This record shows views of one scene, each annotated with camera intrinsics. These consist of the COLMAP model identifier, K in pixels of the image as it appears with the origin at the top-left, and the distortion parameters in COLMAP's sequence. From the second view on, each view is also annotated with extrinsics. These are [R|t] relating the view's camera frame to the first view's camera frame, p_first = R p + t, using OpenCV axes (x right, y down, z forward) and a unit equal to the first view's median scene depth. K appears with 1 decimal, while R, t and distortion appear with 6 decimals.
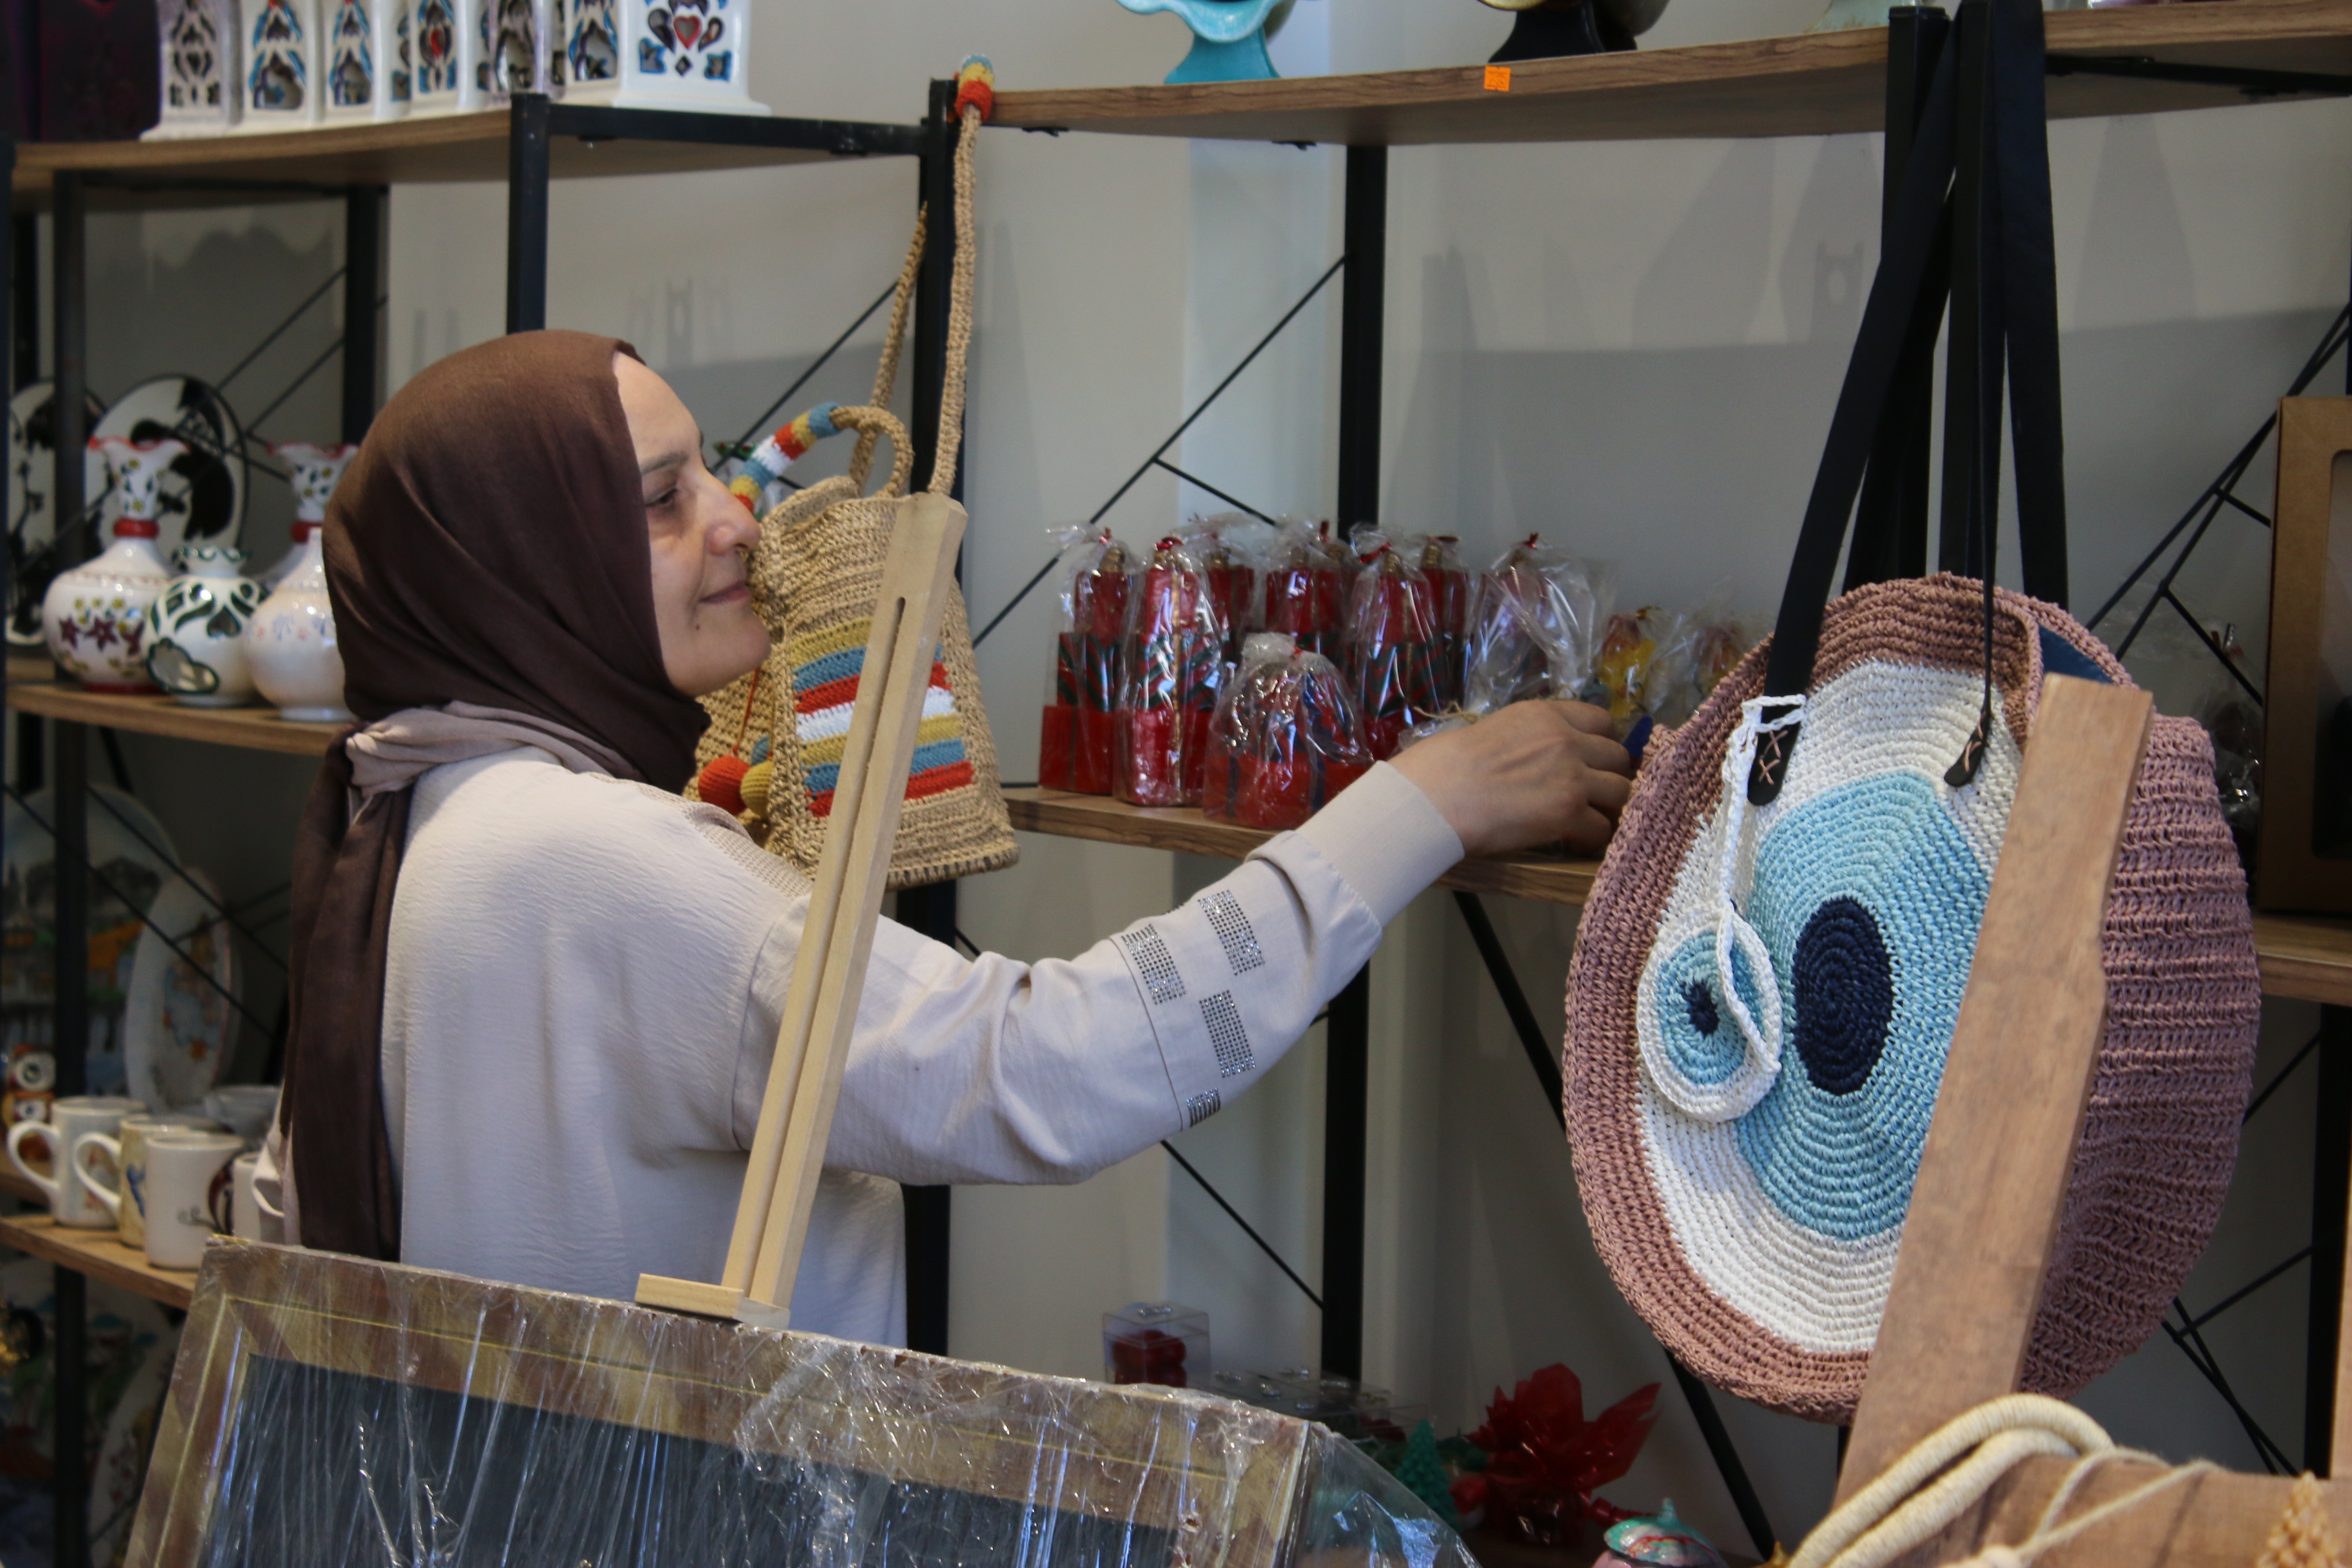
lens RADIAL K [[5908.1, 0, 1176.0], [0, 5908.1, 784.0], [0, 0, 1]] dist [0.328659, -0.258459]
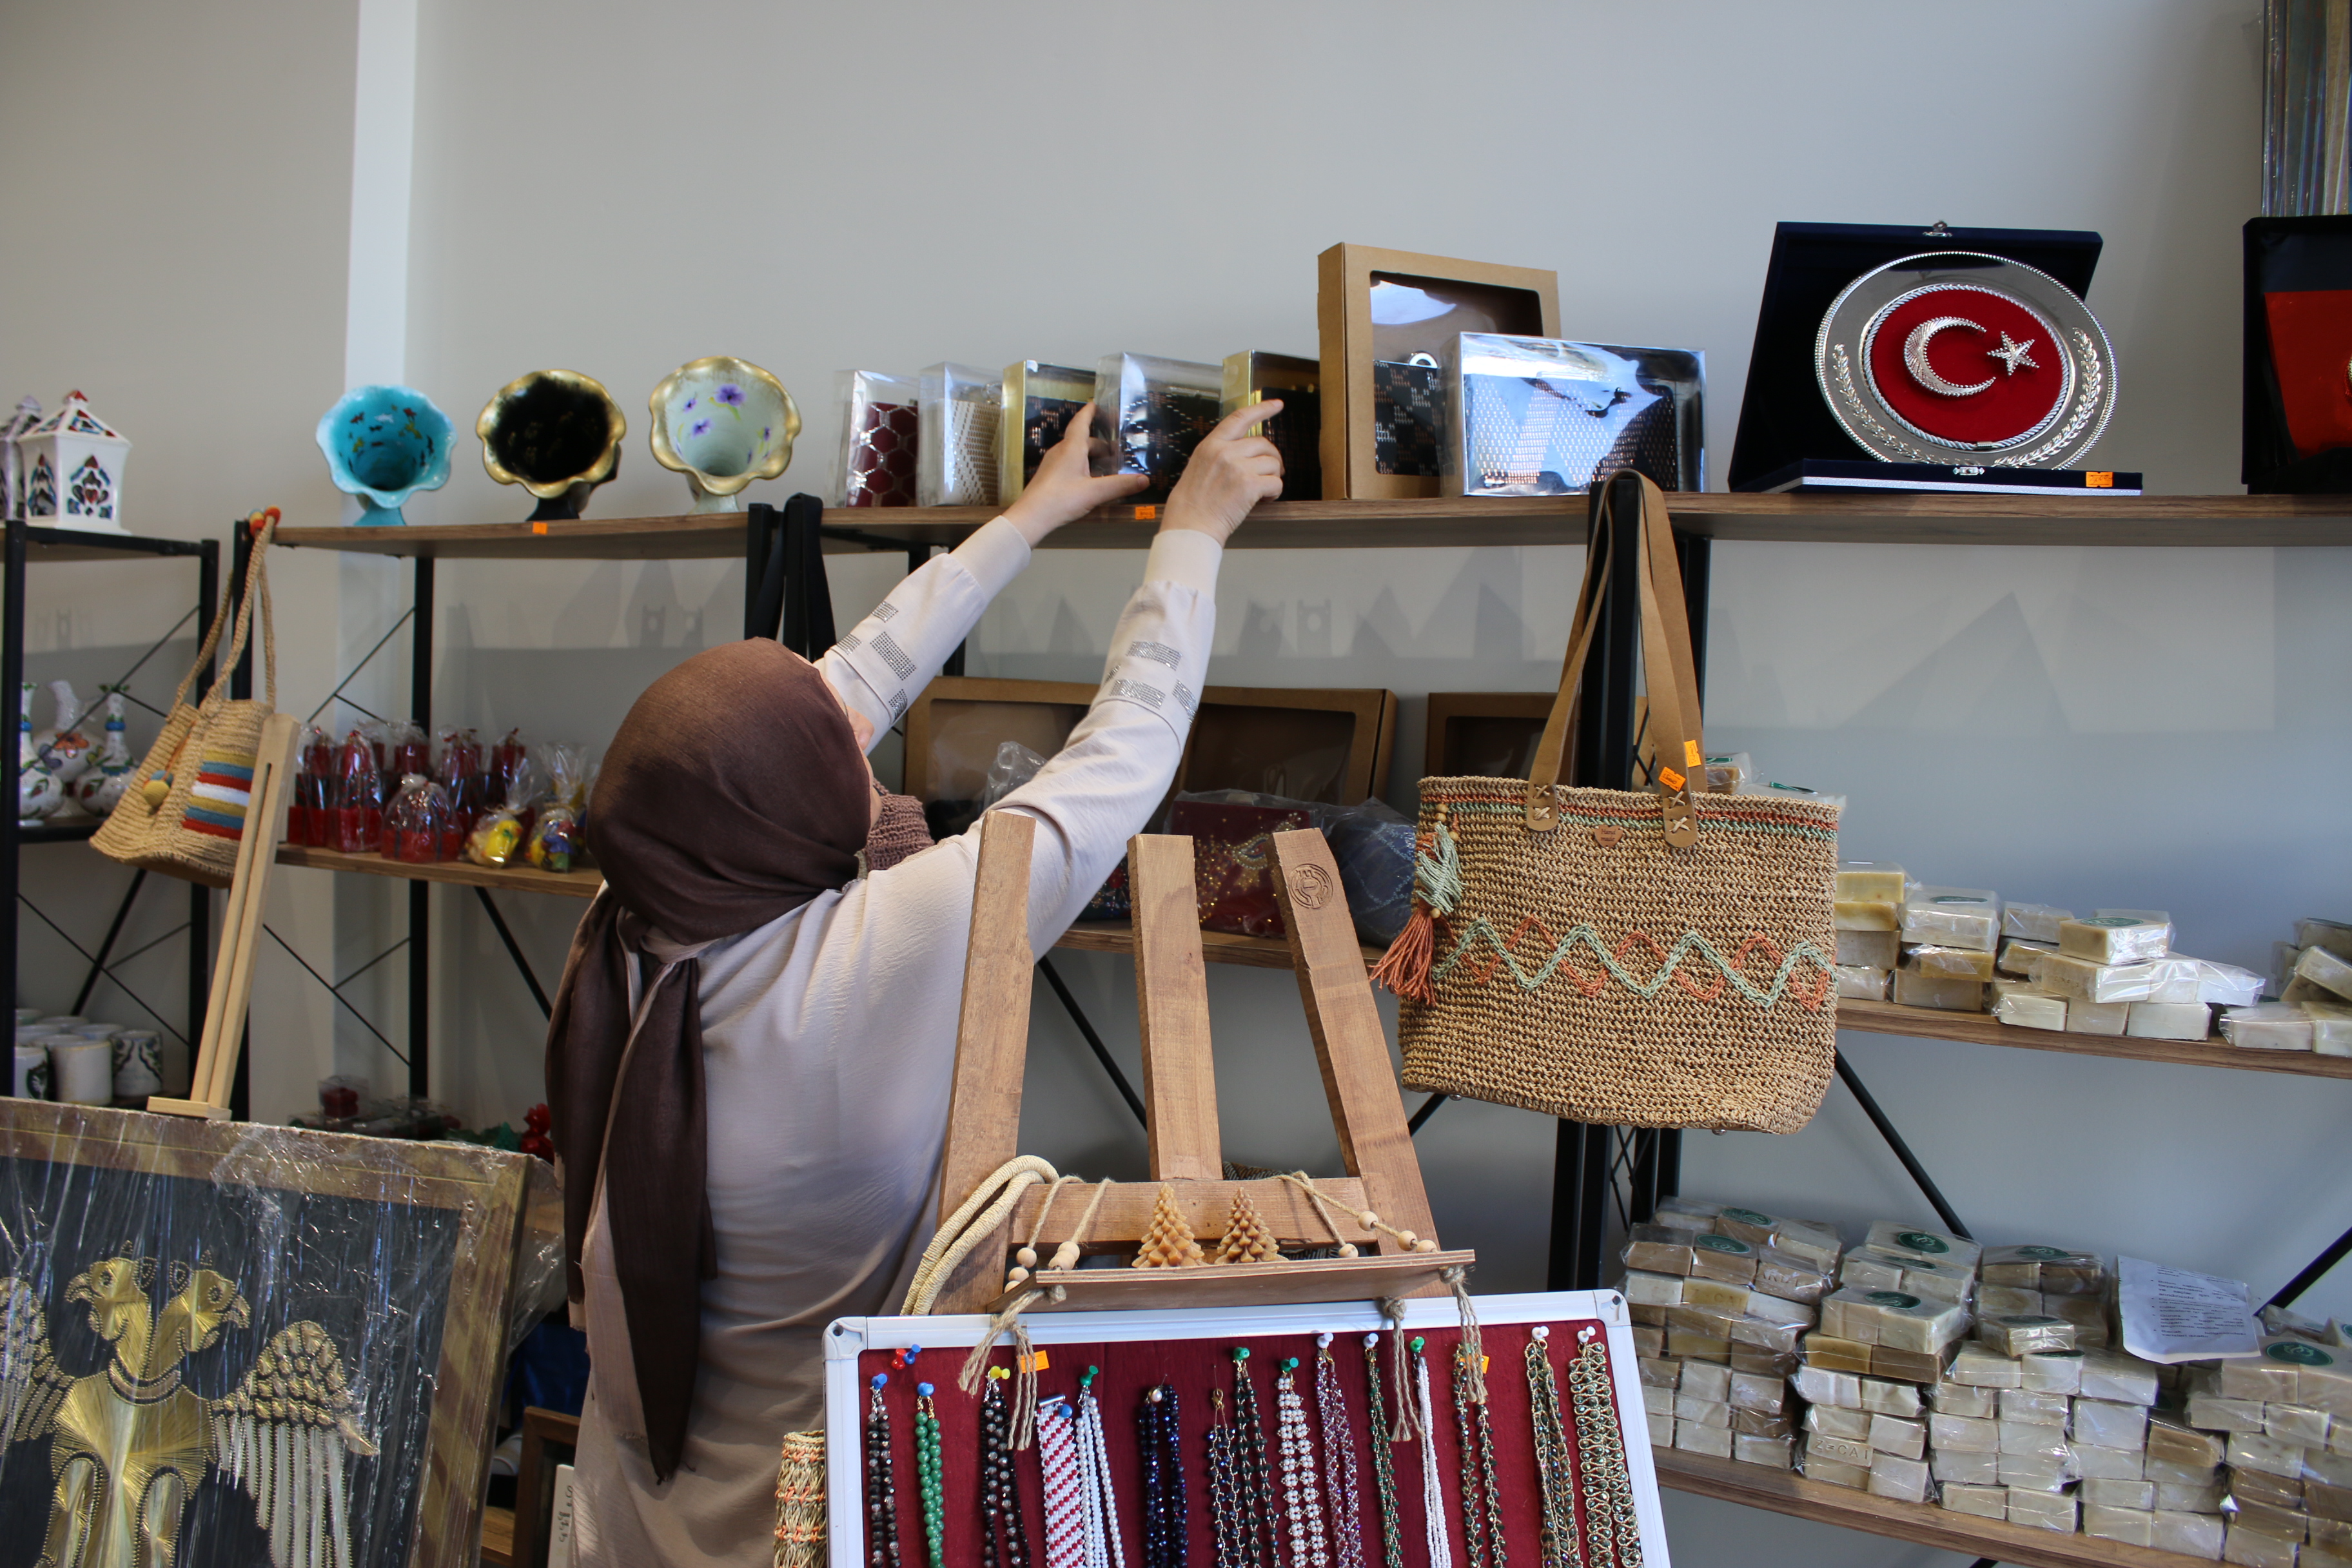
lens RADIAL K [[2124.8, 0, 1176.0], [0, 2124.8, 784.0], [0, 0, 1]] dist [-0.151038, 0.245180]
pose [[0.892922, -0.011739, 0.450058, -0.094830], [0.015631, 0.999866, -0.004932, -0.015957], [-0.449940, 0.011439, 0.892986, 0.202271]]
